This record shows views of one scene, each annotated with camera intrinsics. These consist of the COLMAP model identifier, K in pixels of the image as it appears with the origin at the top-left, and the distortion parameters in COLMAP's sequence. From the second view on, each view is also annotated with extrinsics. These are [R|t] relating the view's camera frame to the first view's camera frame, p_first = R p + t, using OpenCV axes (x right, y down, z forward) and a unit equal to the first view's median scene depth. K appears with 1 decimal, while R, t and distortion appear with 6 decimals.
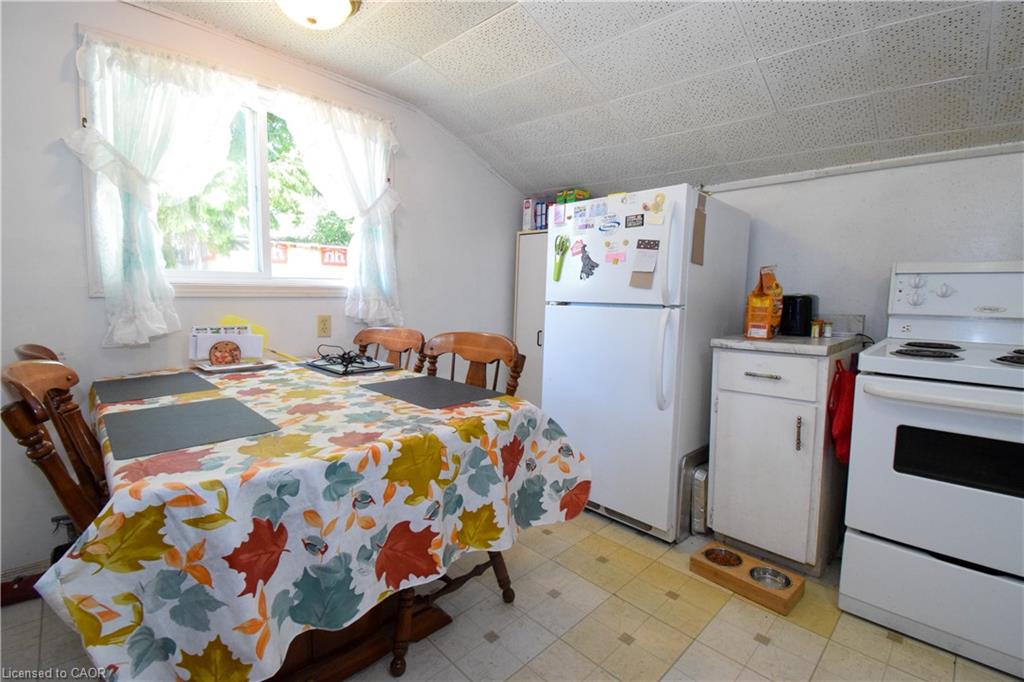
lens RADIAL K [[452.1, 0, 514.9], [0, 452.1, 337.4], [0, 0, 1]] dist [0.008694, -0.019337]
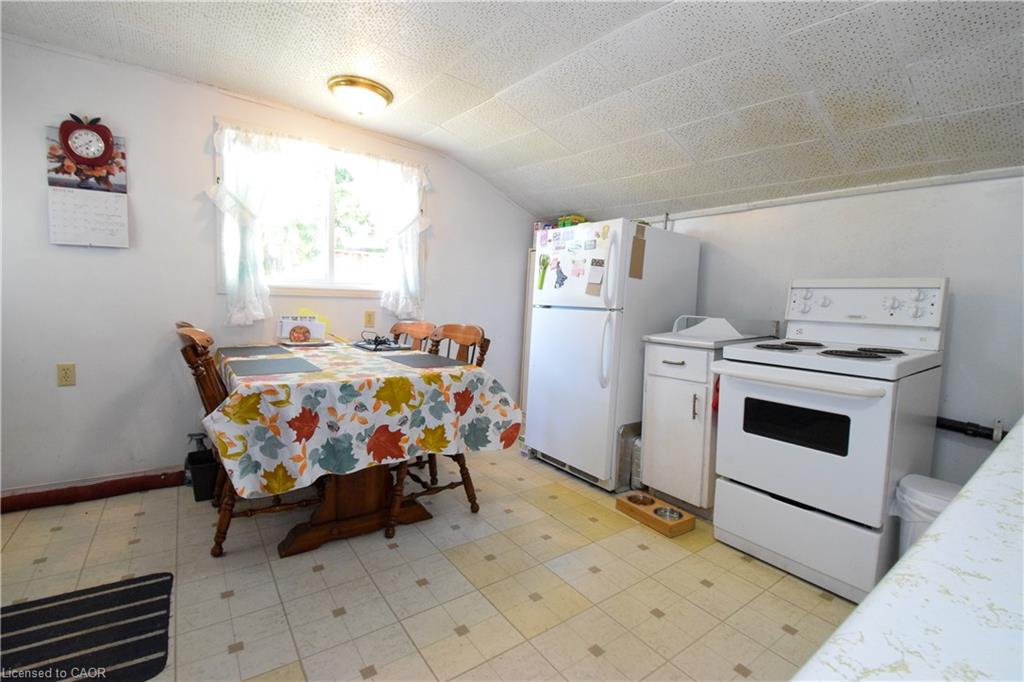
lens RADIAL K [[452.1, 0, 518.9], [0, 452.1, 339.1], [0, 0, 1]] dist [0.008694, -0.019337]
pose [[0.989860, 0.033824, -0.137958, 0.293527], [-0.035797, 0.999289, -0.011847, 0.048420], [0.137459, 0.016665, 0.990367, -0.391816]]
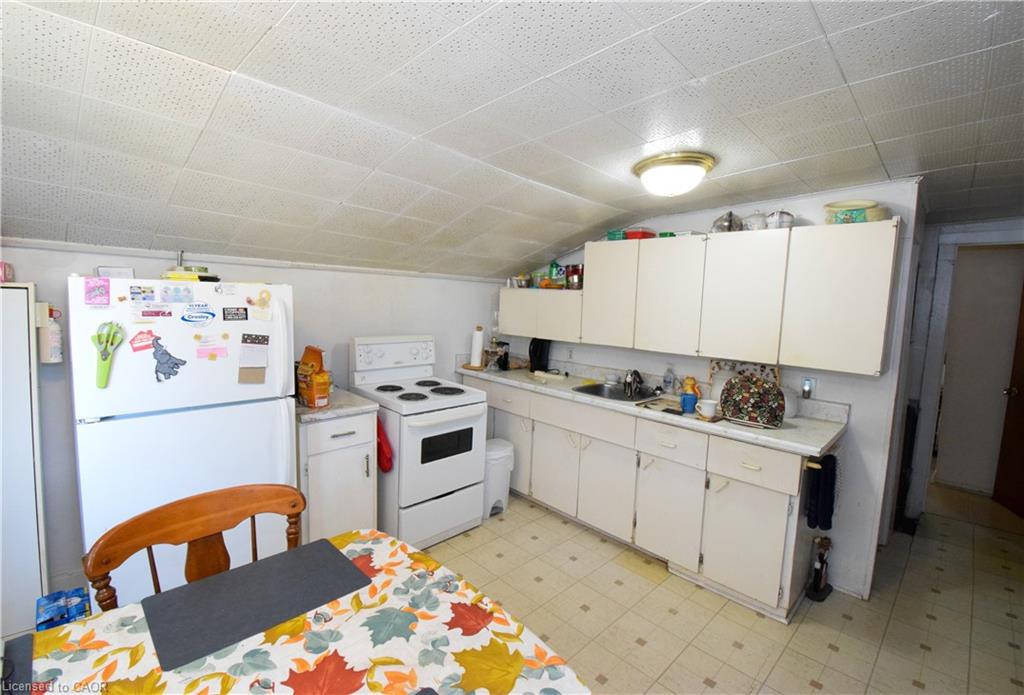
lens RADIAL K [[462.1, 0, 503.3], [0, 462.1, 347.5], [0, 0, 1]] dist [-0.003588, -0.000305]
pose [[0.010300, -0.114110, 0.993415, -0.801420], [0.066577, 0.991341, 0.113181, -0.305164], [-0.997728, 0.064972, 0.017808, 0.515338]]
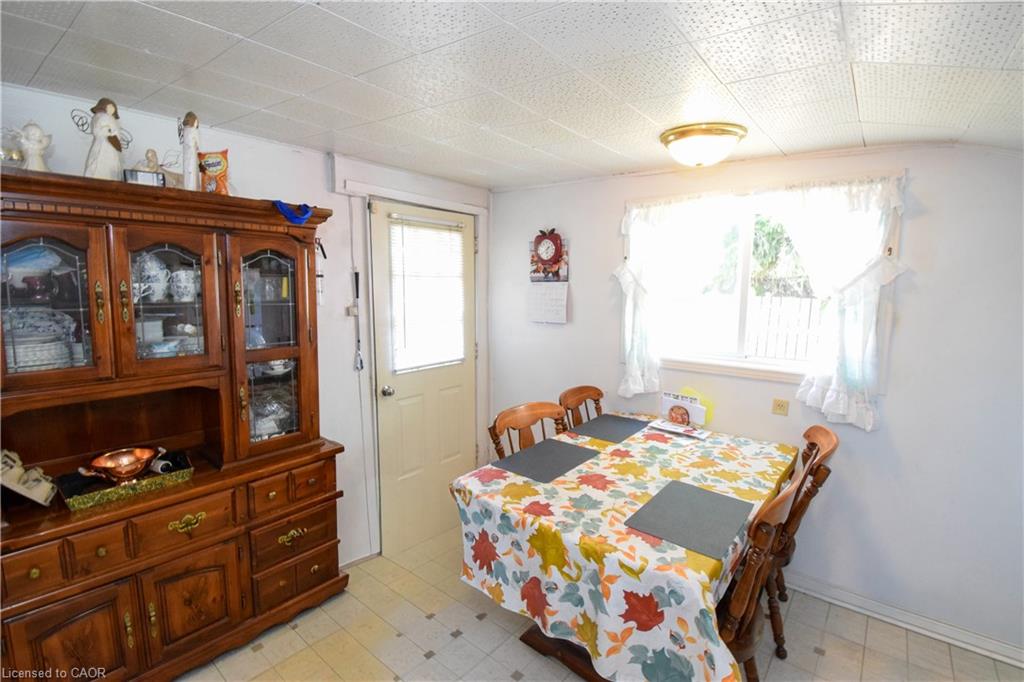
lens RADIAL K [[452.1, 0, 513.3], [0, 452.1, 337.8], [0, 0, 1]] dist [0.008694, -0.019337]
pose [[0.101778, 0.105338, -0.989214, 0.669982], [-0.104732, 0.989987, 0.094645, -0.298855], [0.989279, 0.093970, 0.111791, 0.408733]]
